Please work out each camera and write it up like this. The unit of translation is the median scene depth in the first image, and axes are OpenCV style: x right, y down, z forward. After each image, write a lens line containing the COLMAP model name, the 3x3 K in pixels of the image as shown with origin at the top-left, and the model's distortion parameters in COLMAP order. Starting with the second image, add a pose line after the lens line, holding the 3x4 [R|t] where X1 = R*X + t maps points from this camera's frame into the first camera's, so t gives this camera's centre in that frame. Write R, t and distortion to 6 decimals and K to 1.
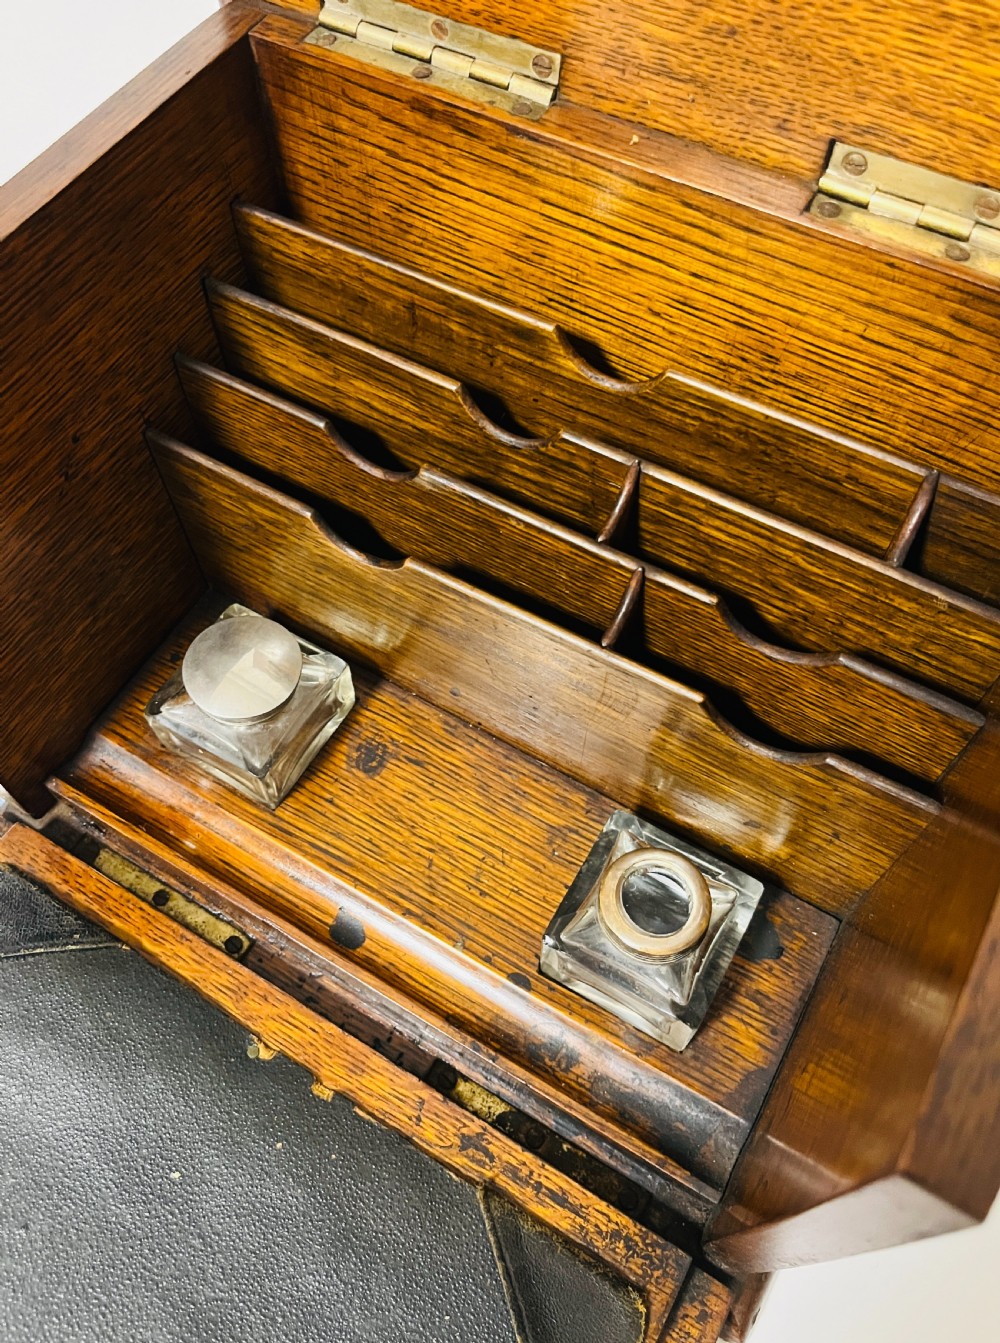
lens RADIAL K [[1115.9, 0, 458.7], [0, 1115.9, 631.3], [0, 0, 1]] dist [0.029212, -0.050627]
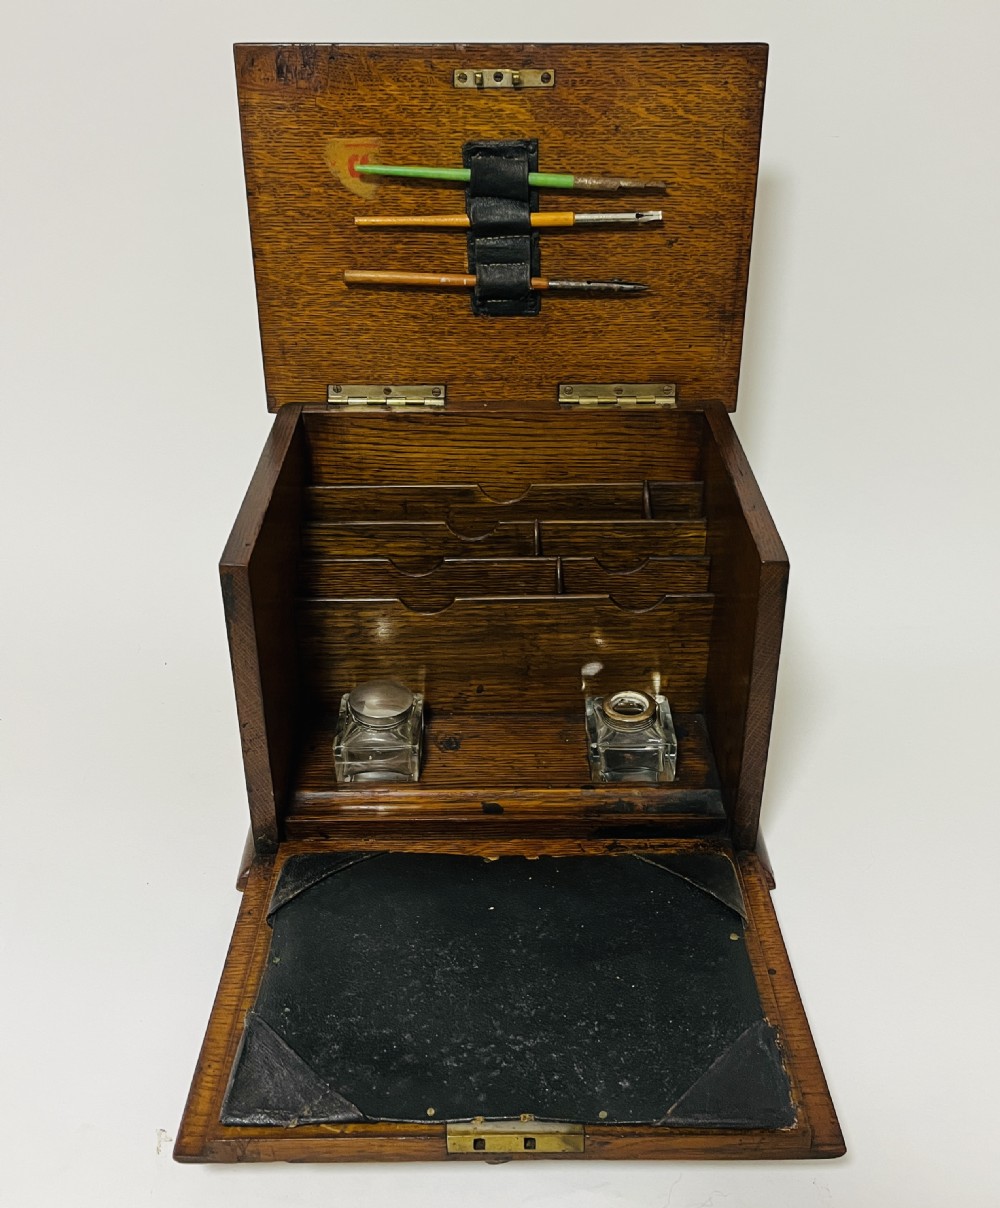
lens RADIAL K [[1262.5, 0, 500.6], [0, 1262.5, 519.4], [0, 0, 1]] dist [0.158144, -0.538457]
pose [[0.851094, -0.229882, 0.472010, -1.190394], [0.436513, 0.809373, -0.392902, 0.881220], [-0.291711, 0.540435, 0.789199, -1.089653]]
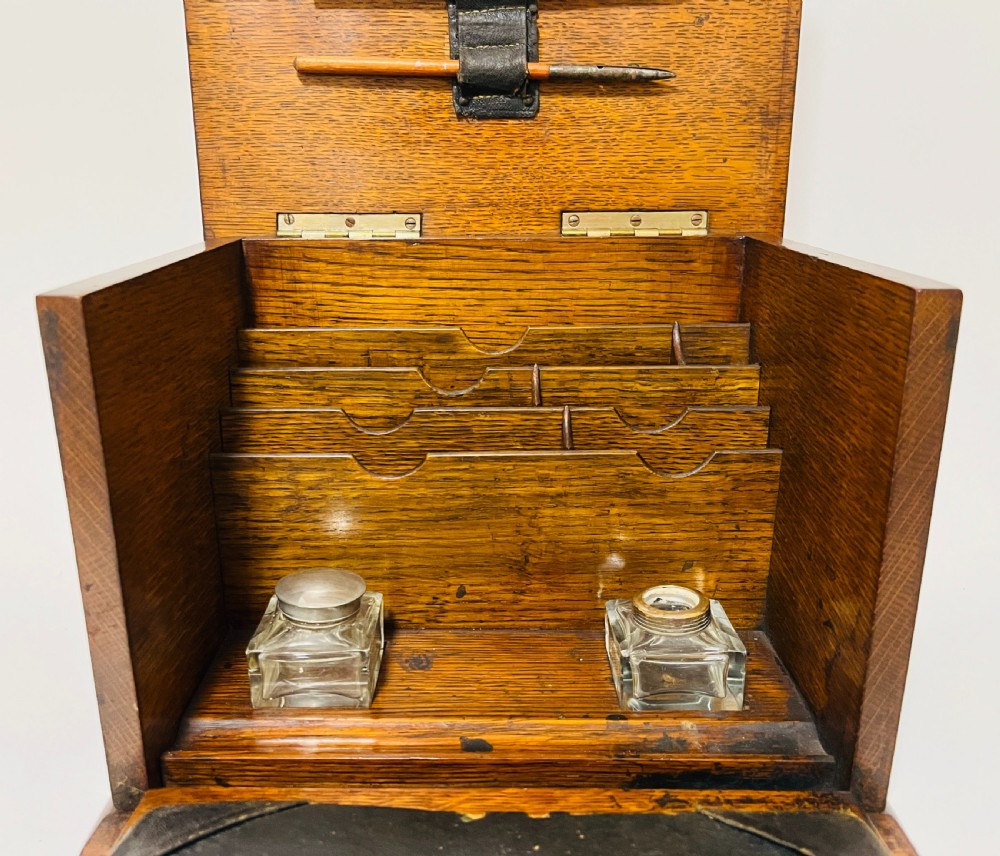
lens RADIAL K [[908.8, 0, 466.1], [0, 908.8, 440.6], [0, 0, 1]] dist [0.022680, -0.007399]
pose [[0.865421, -0.131557, 0.483466, -0.680448], [0.420255, 0.715992, -0.557441, 0.724351], [-0.272823, 0.685600, 0.674922, 0.145720]]
